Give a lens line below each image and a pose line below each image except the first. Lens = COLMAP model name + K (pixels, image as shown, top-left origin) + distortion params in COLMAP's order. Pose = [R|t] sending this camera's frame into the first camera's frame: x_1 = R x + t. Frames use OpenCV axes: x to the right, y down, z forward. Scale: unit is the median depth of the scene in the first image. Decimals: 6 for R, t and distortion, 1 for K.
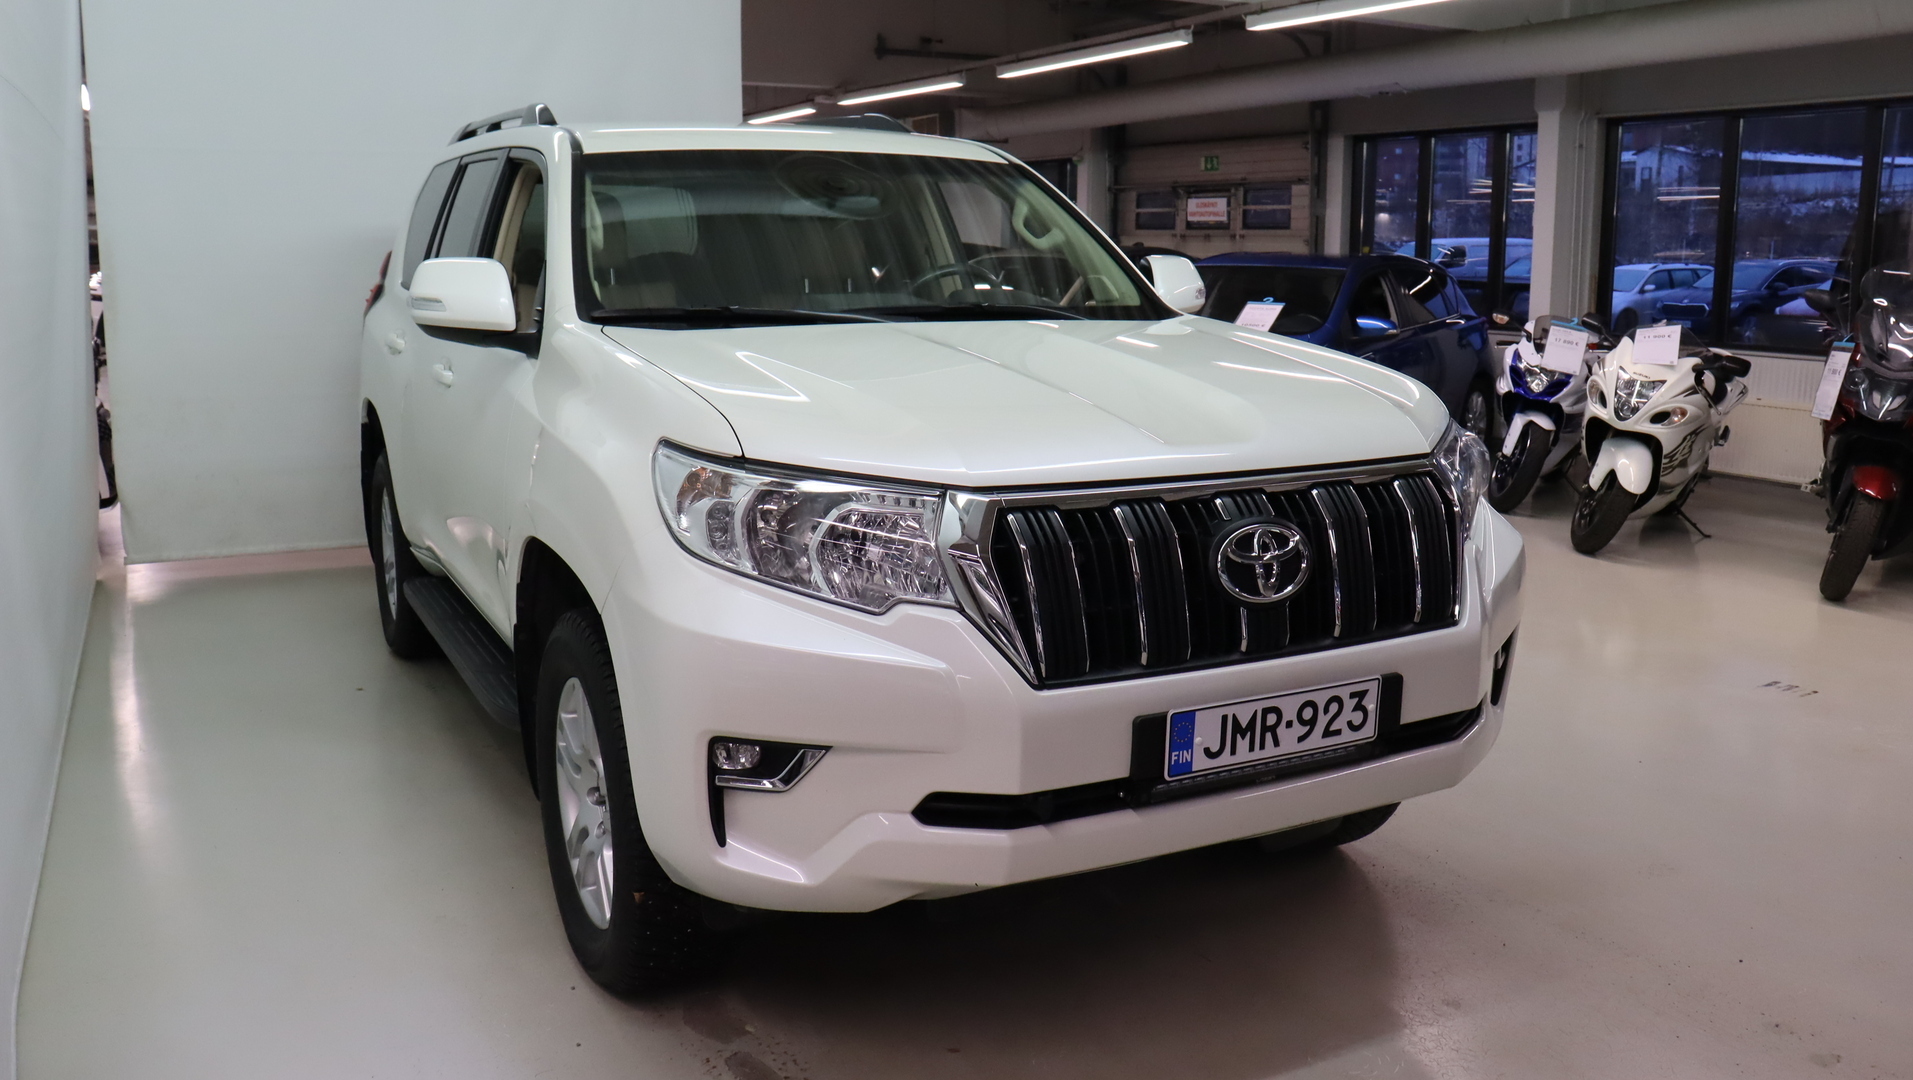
lens RADIAL K [[1519.0, 0, 962.4], [0, 1519.0, 539.9], [0, 0, 1]] dist [-0.120471, 0.058694]
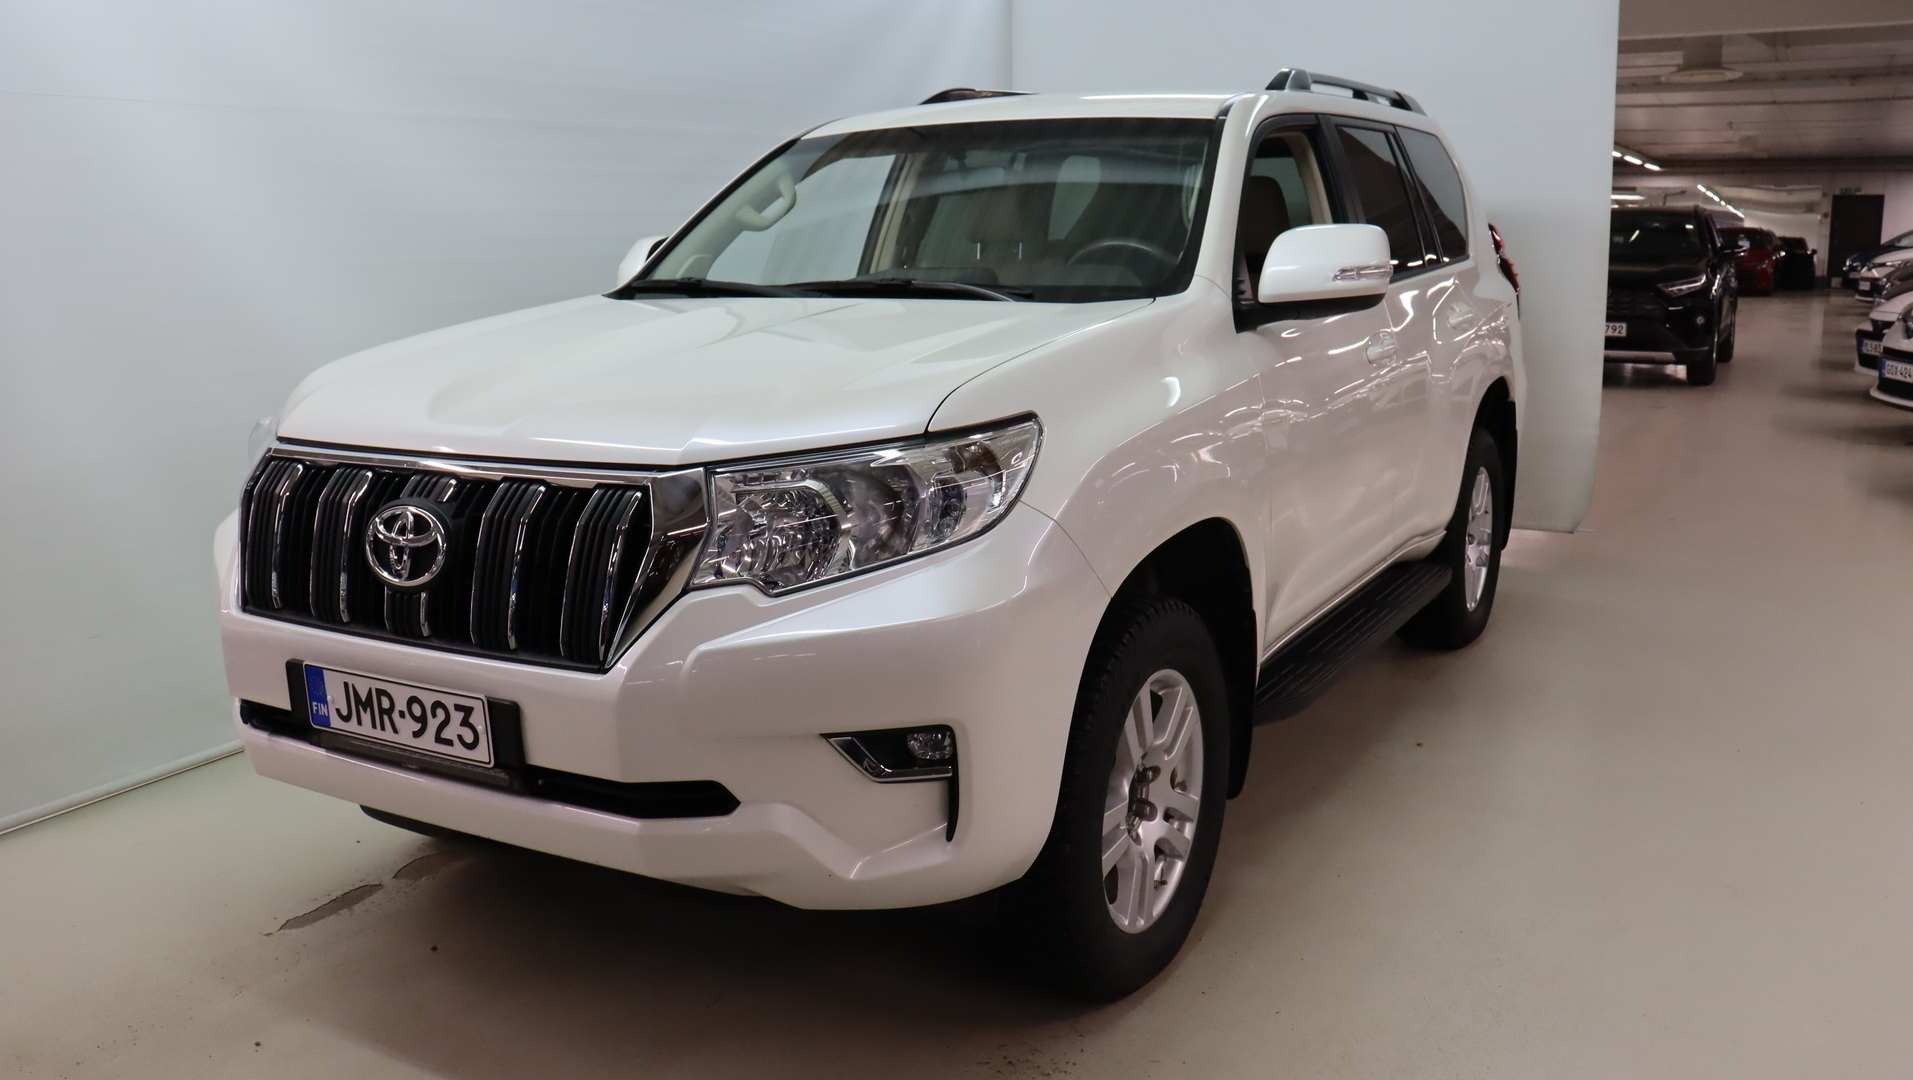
lens RADIAL K [[1519.0, 0, 945.8], [0, 1519.0, 547.7], [0, 0, 1]] dist [-0.120471, 0.058694]
pose [[0.541196, 0.152621, -0.826930, 1.172306], [-0.137499, 0.986217, 0.092031, -0.119394], [0.829578, 0.063895, 0.554722, 0.738750]]
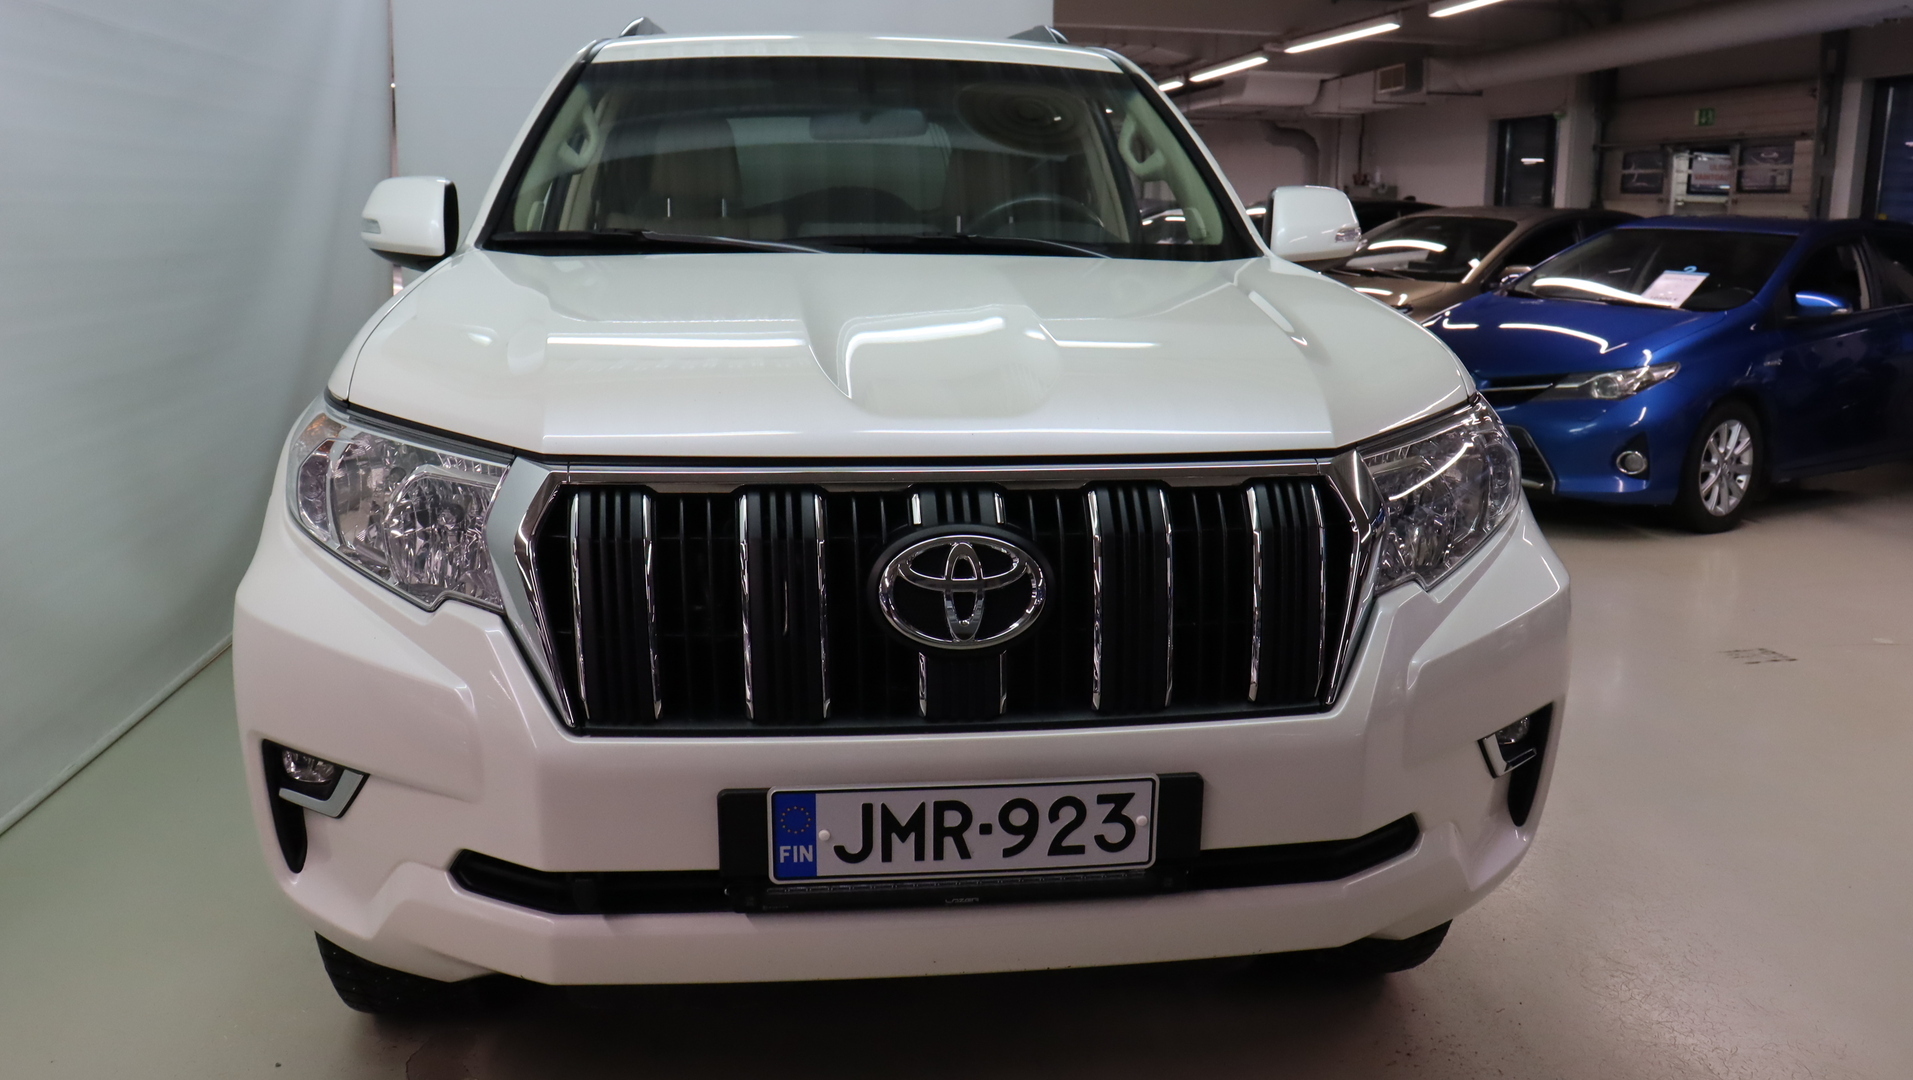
lens RADIAL K [[1514.2, 0, 944.3], [0, 1514.2, 558.3], [0, 0, 1]] dist [-0.115557, 0.054564]
pose [[0.936266, 0.084652, -0.340940, 0.416531], [-0.072810, 0.996219, 0.047406, -0.030999], [0.343664, -0.019561, 0.938889, 0.347517]]
